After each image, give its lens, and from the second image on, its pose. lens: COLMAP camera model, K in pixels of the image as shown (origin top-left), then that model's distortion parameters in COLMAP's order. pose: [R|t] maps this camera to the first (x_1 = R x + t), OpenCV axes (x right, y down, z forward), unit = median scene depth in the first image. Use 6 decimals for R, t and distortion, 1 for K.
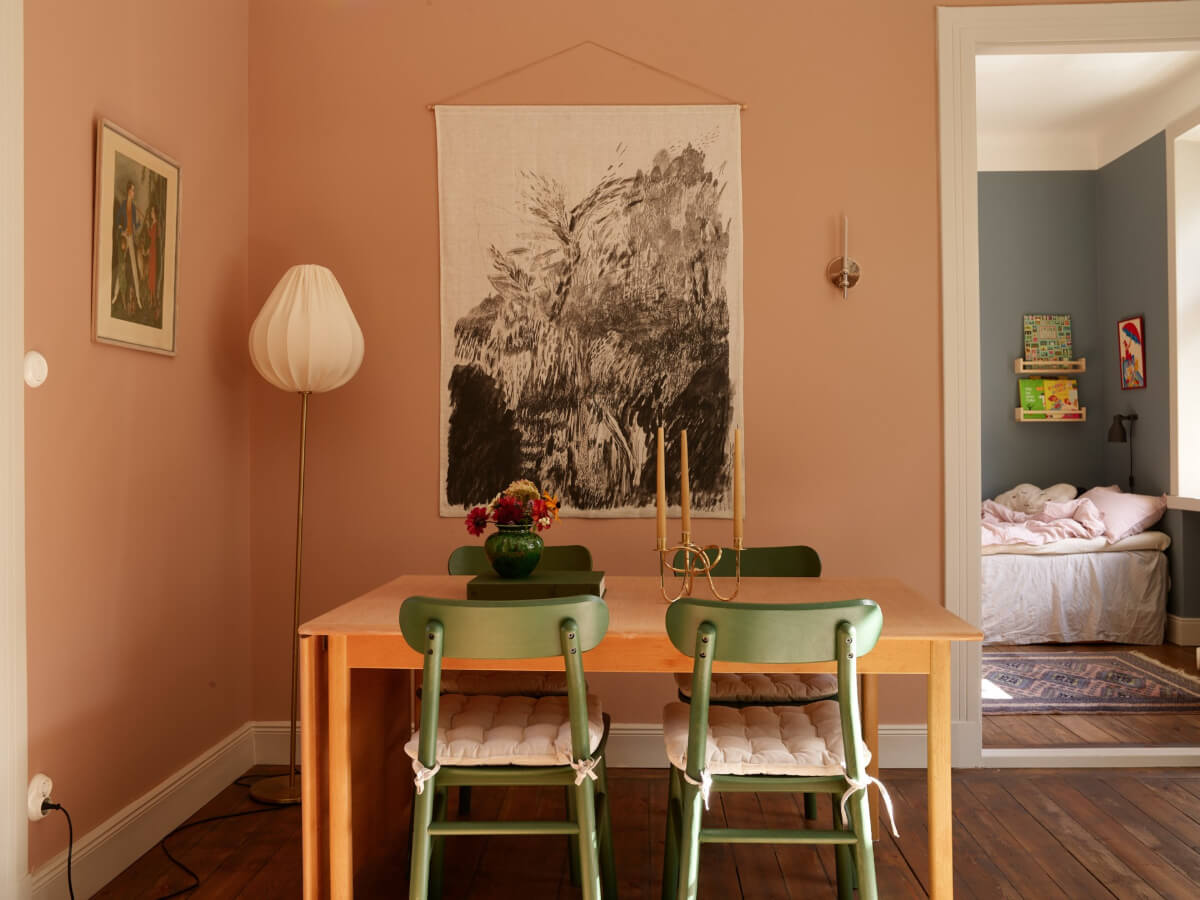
lens RADIAL K [[1032.0, 0, 604.3], [0, 1032.0, 444.9], [0, 0, 1]] dist [-0.032112, 0.008676]
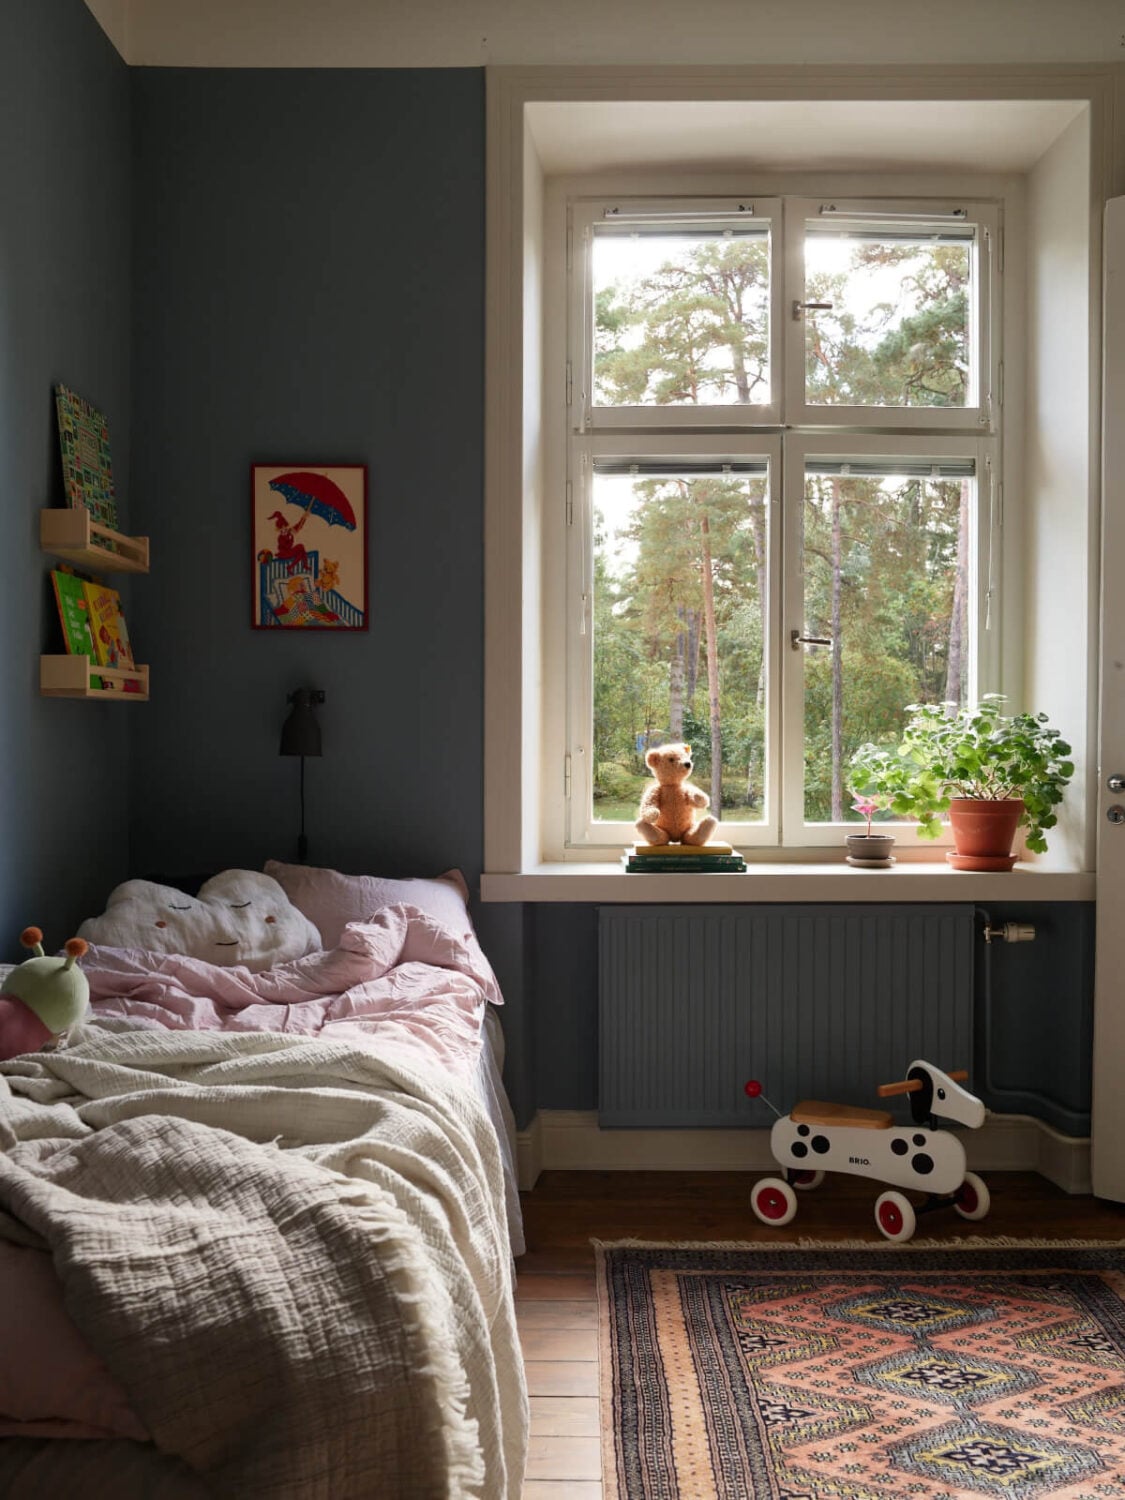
lens RADIAL K [[1278.6, 0, 562.5], [0, 1278.6, 750.0], [0, 0, 1]] dist [0.006102, 0.006443]
pose [[-0.038078, -0.006066, 0.999256, -0.017599], [-0.001866, 0.999980, 0.005999, -0.006600], [-0.999273, -0.001636, -0.038089, 0.752403]]
